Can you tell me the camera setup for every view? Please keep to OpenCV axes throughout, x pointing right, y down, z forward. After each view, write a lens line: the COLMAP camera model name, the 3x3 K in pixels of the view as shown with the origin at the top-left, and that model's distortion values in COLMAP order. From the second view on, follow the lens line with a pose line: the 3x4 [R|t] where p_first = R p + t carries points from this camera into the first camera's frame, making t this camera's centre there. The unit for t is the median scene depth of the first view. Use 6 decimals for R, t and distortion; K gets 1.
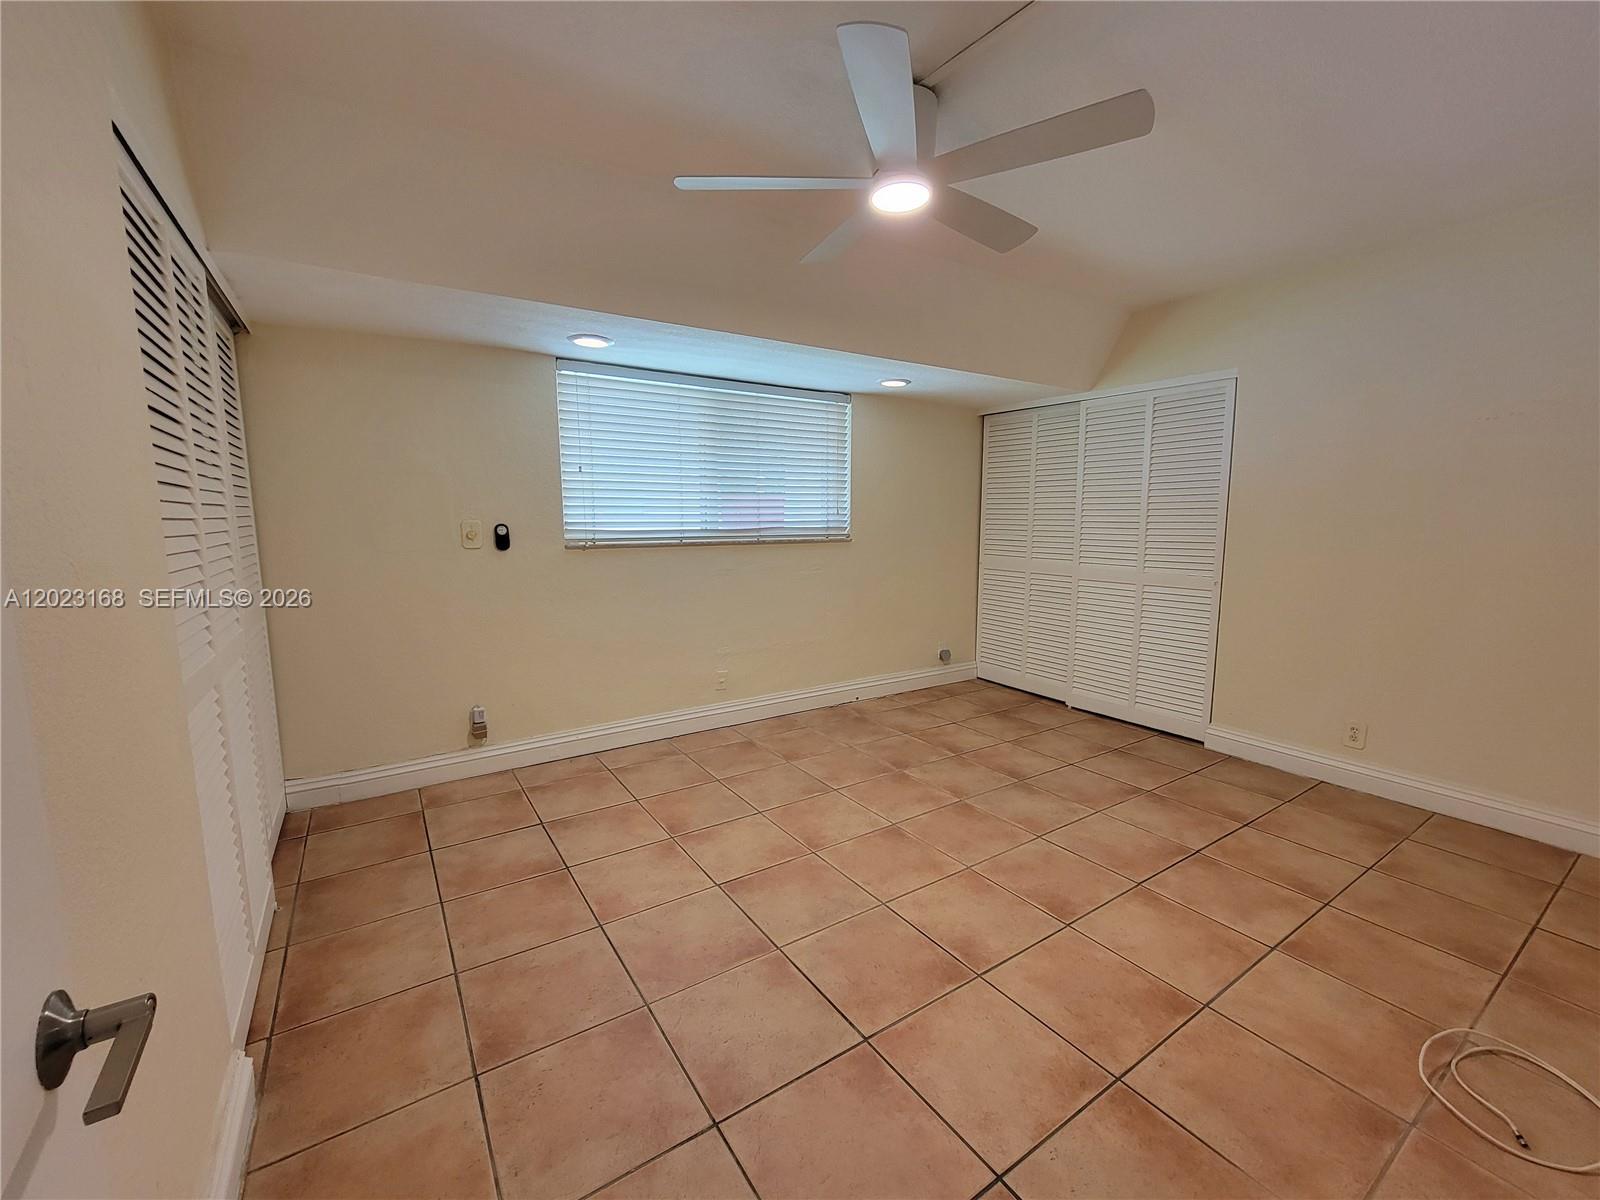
lens RADIAL K [[651.4, 0, 797.5], [0, 651.4, 597.7], [0, 0, 1]] dist [-0.002991, 0.000923]
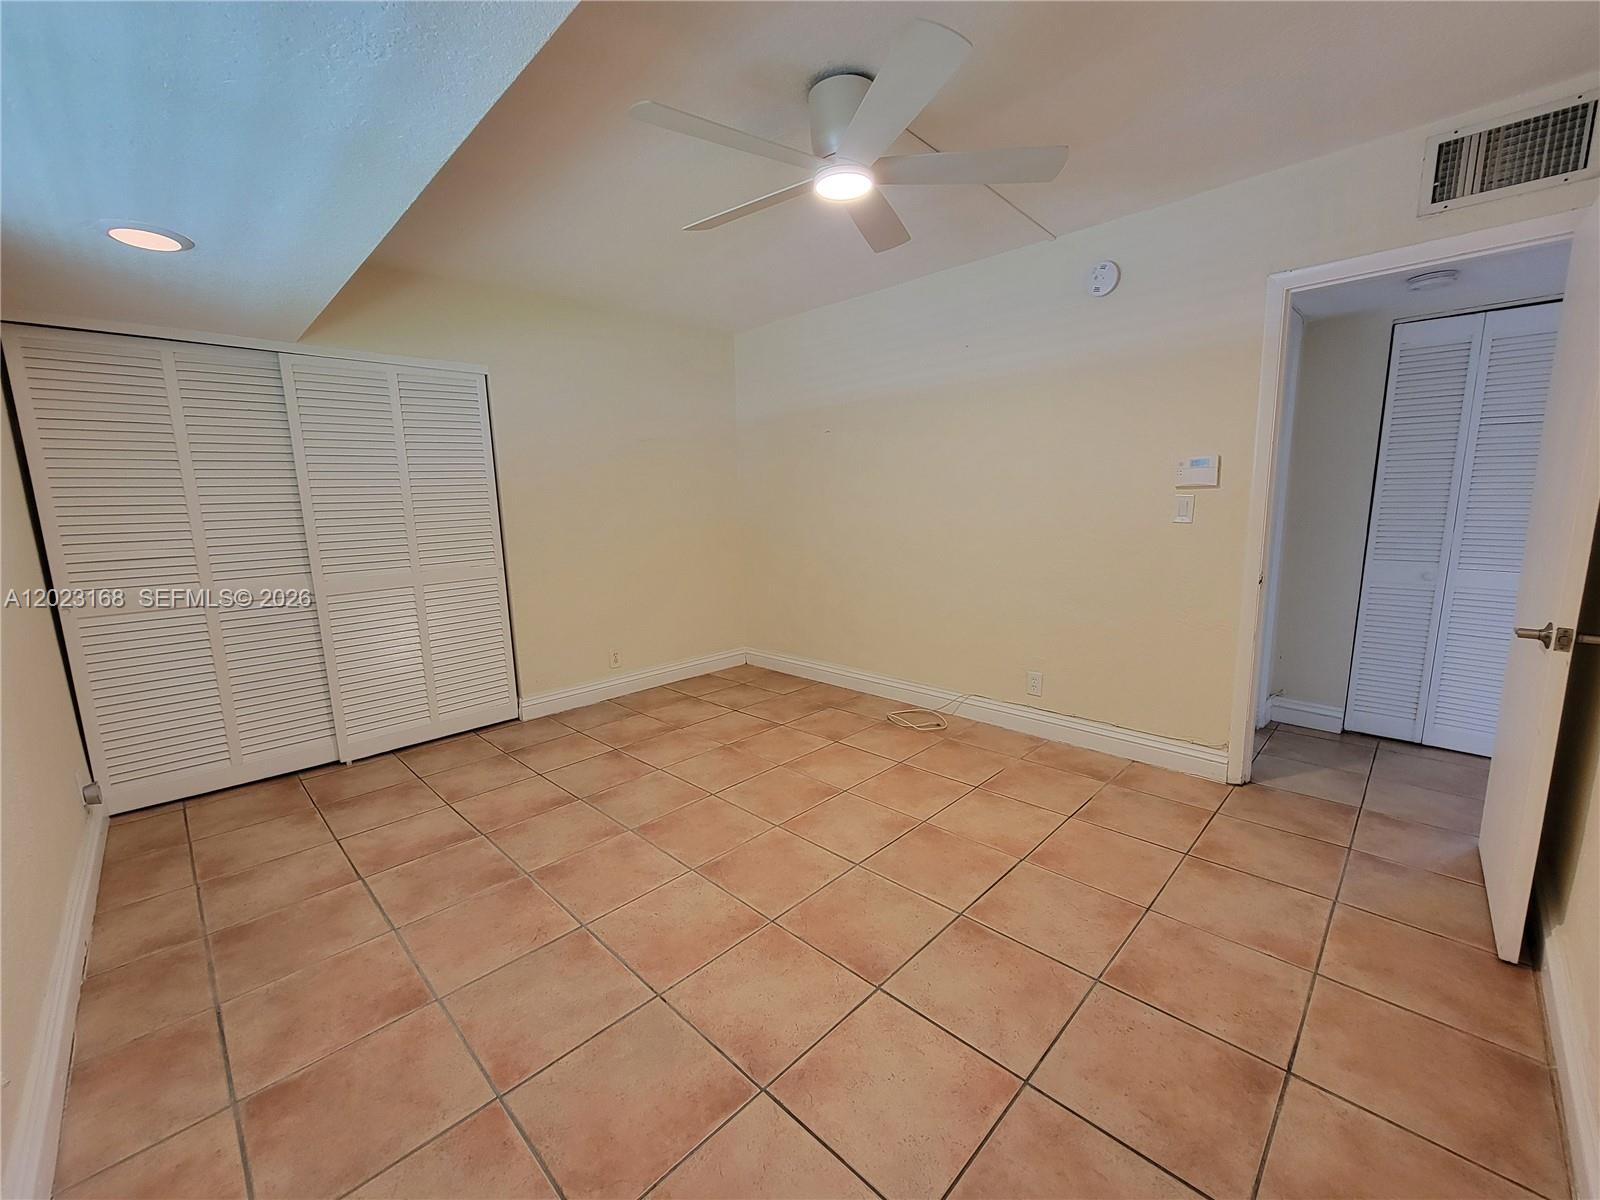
lens RADIAL K [[651.4, 0, 797.1], [0, 651.4, 604.1], [0, 0, 1]] dist [-0.002991, 0.000923]
pose [[-0.203402, -0.155242, 0.966710, -0.597591], [0.151862, 0.970399, 0.187787, -0.114099], [-0.967246, 0.185003, -0.173806, 0.891601]]
